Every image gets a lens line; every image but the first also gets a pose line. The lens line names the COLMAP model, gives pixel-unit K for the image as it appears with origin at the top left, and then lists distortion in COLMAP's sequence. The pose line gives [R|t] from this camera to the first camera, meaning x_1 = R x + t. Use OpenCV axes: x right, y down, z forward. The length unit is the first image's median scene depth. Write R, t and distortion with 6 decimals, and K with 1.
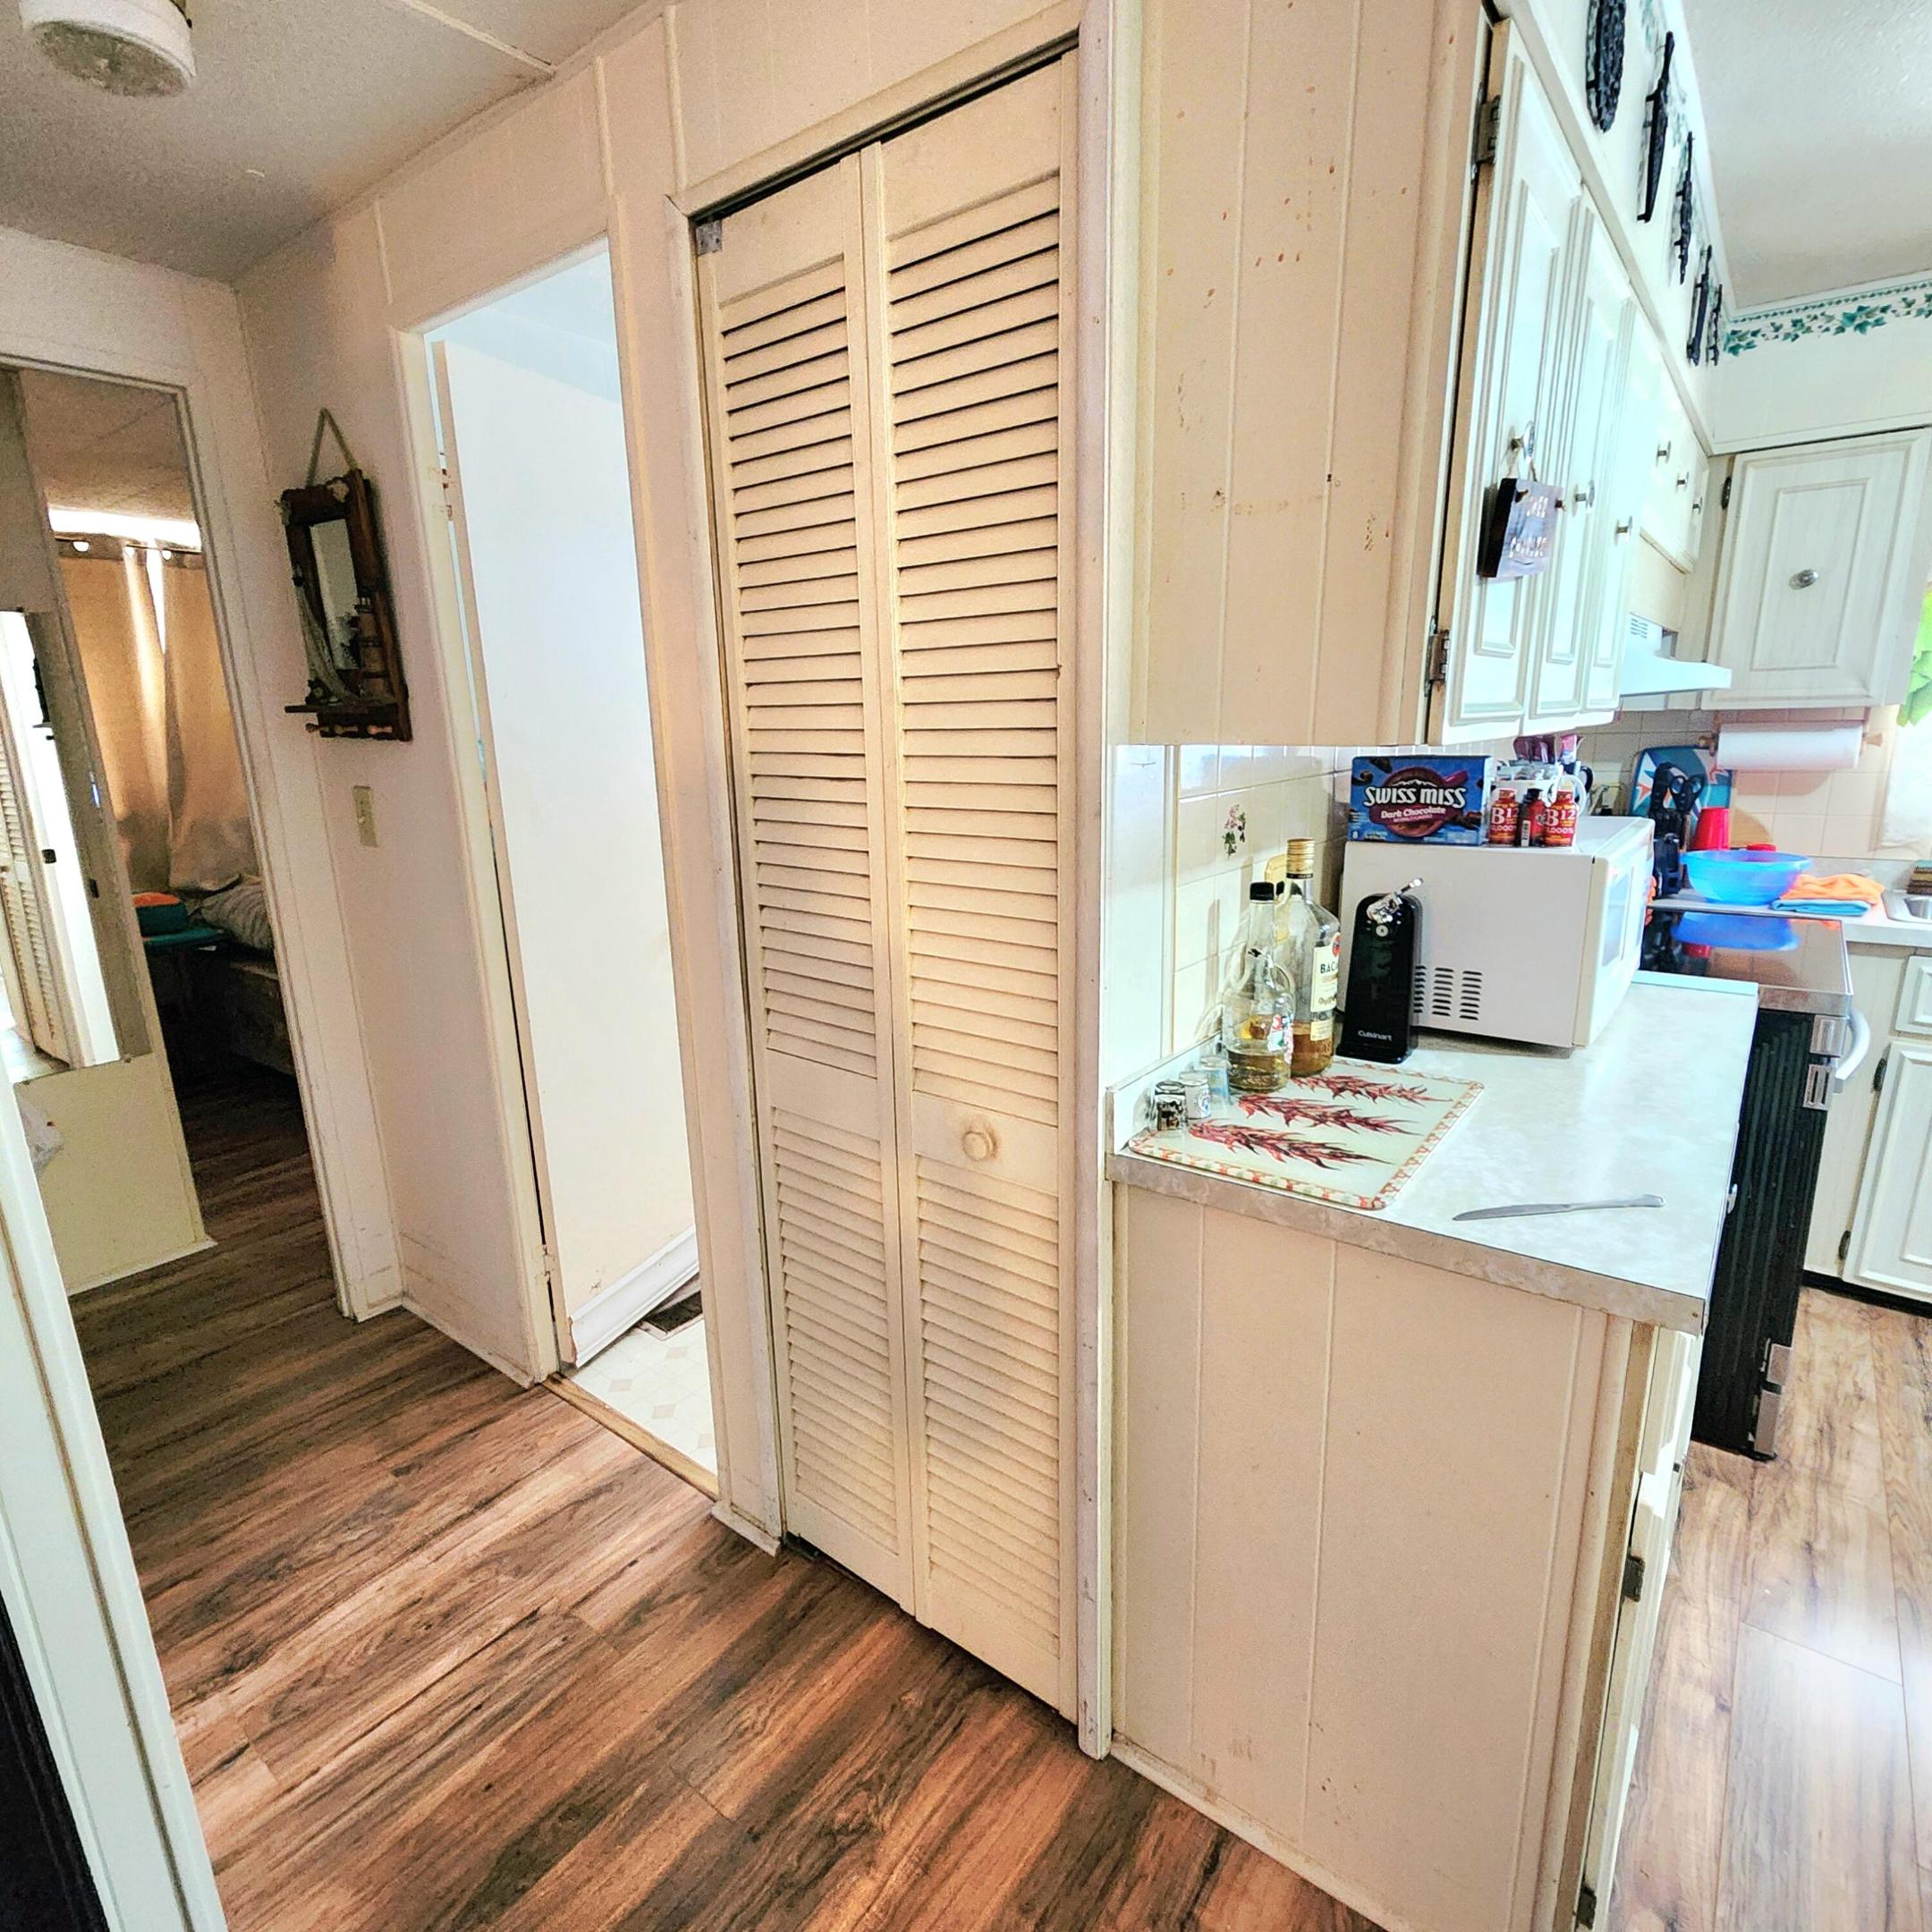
lens RADIAL K [[1058.9, 0, 955.2], [0, 1058.9, 969.6], [0, 0, 1]] dist [0.007153, -0.004957]
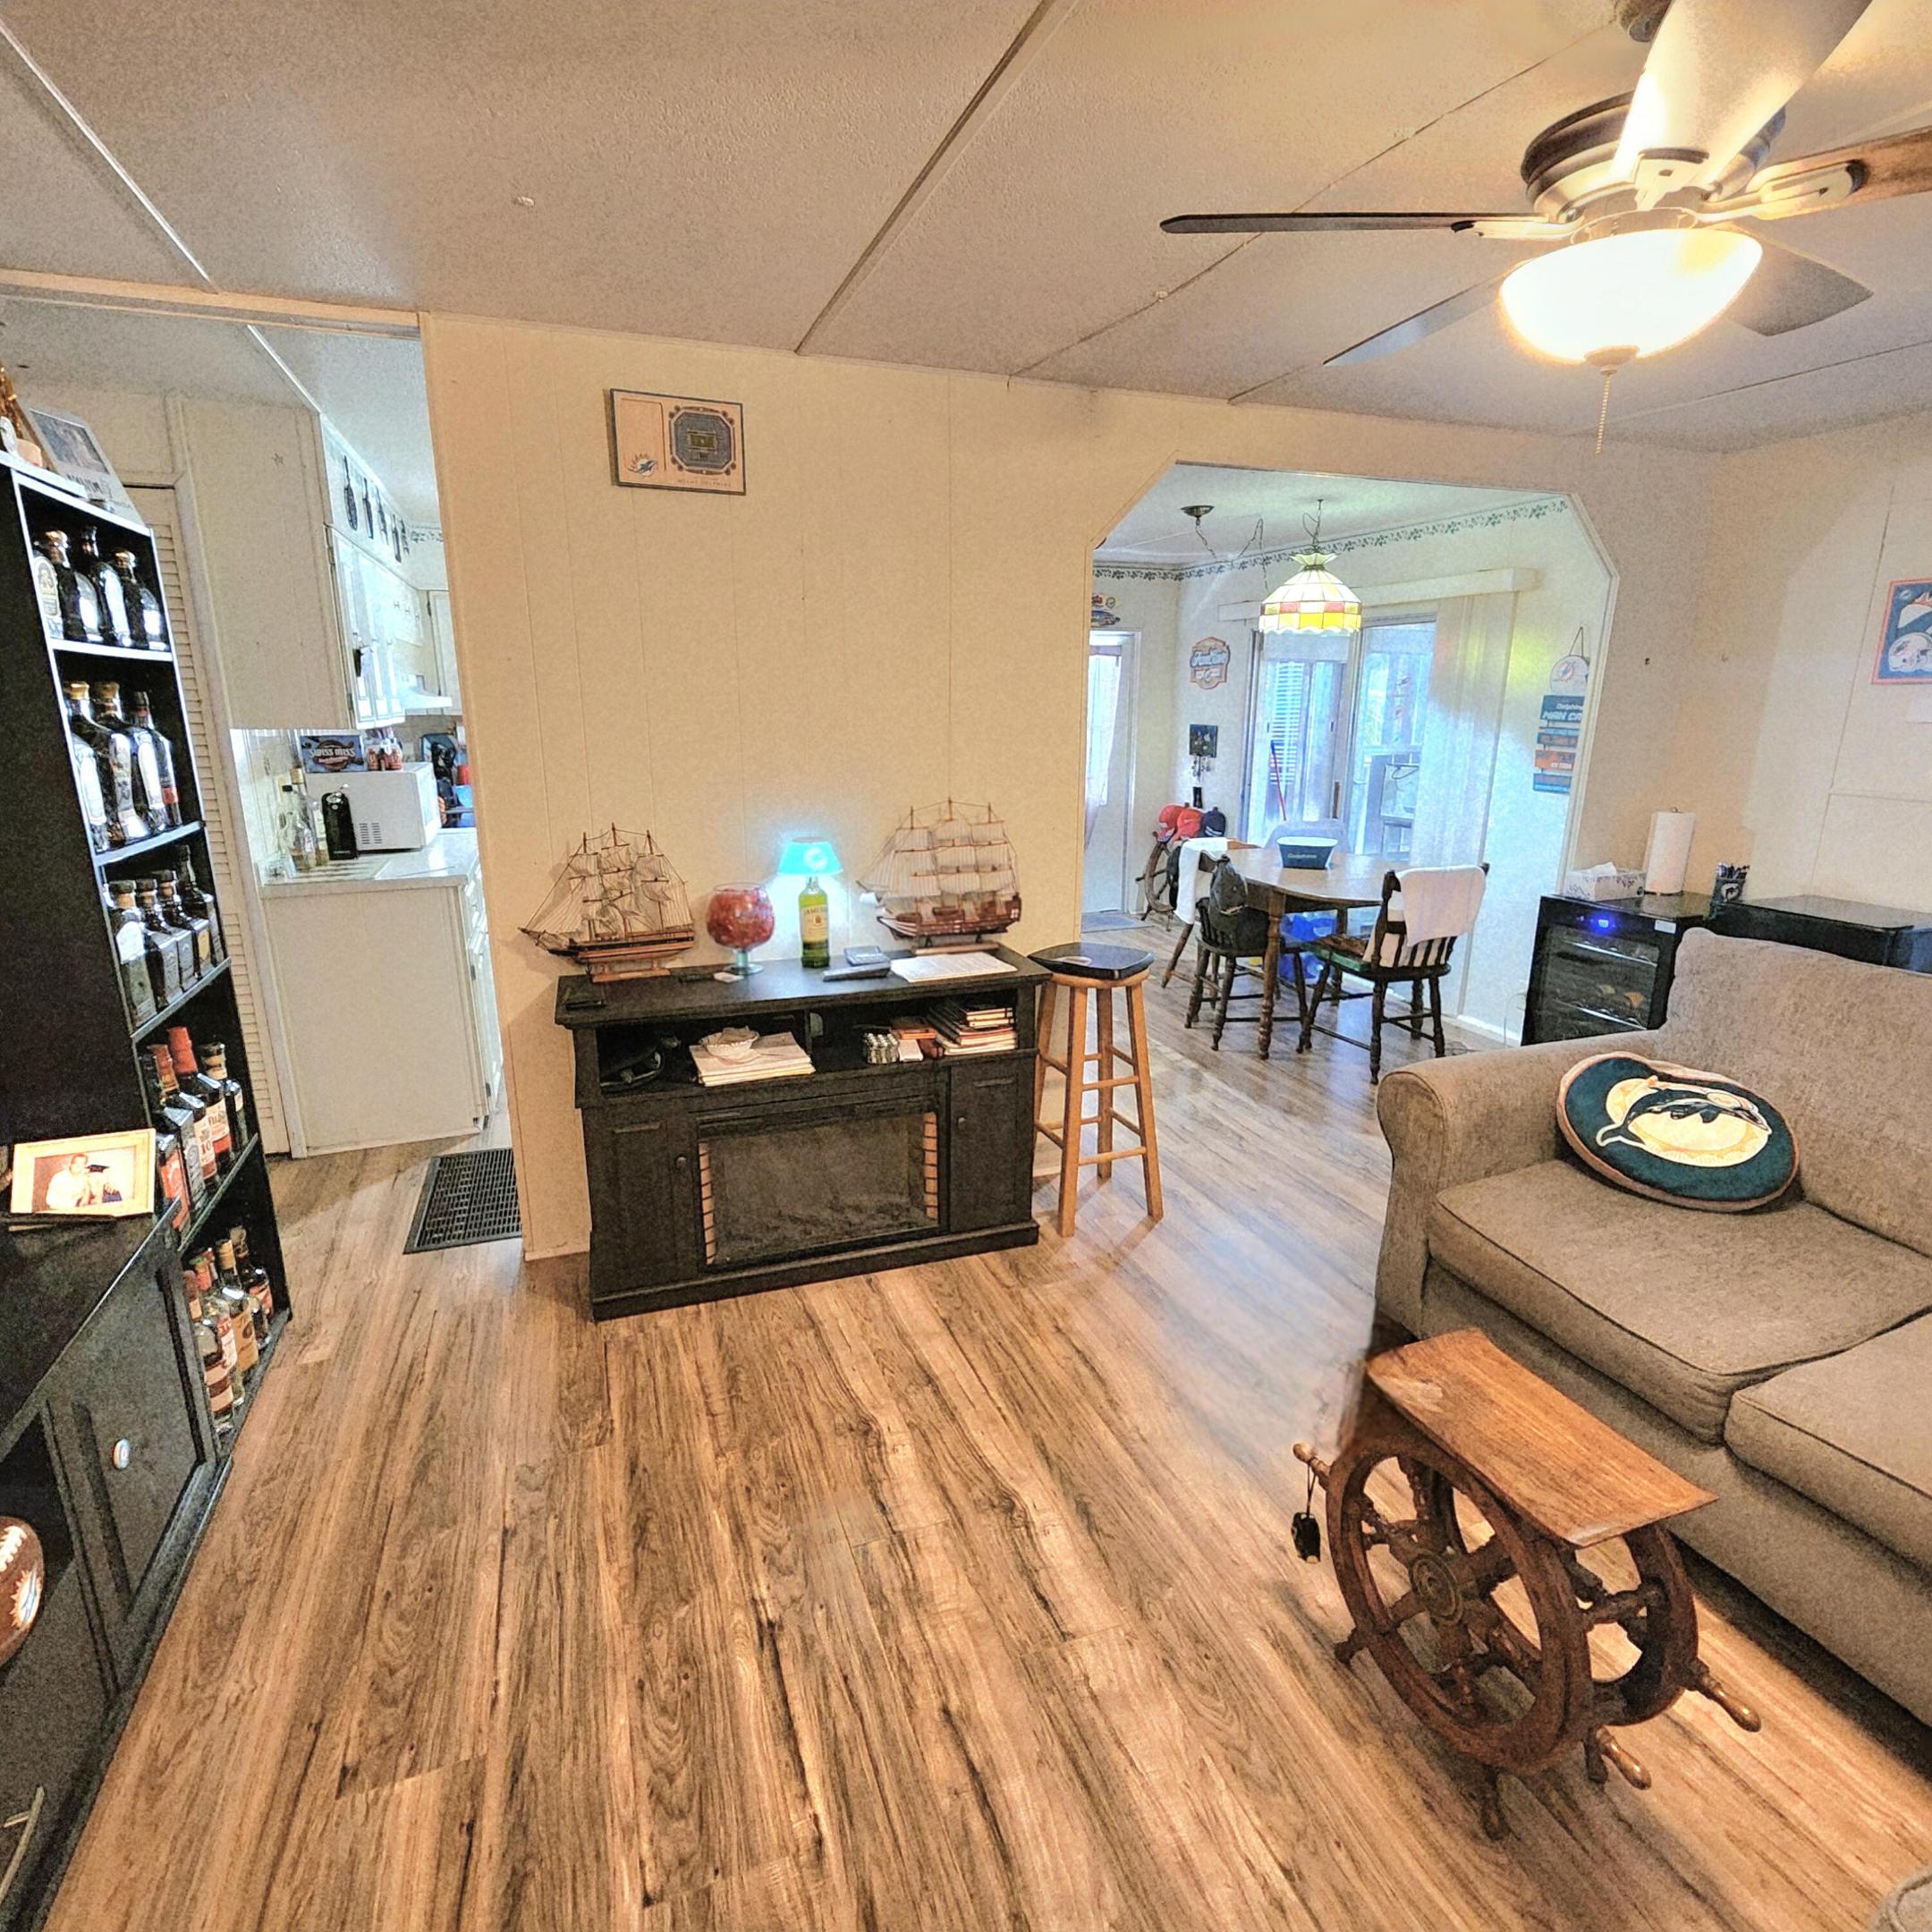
lens RADIAL K [[1058.9, 0, 964.7], [0, 1058.9, 971.8], [0, 0, 1]] dist [0.007153, -0.004957]
pose [[0.524399, -0.191063, 0.829760, -0.892463], [0.191527, 0.975995, 0.103692, 0.341748], [-0.829653, 0.104545, 0.548404, -1.429143]]
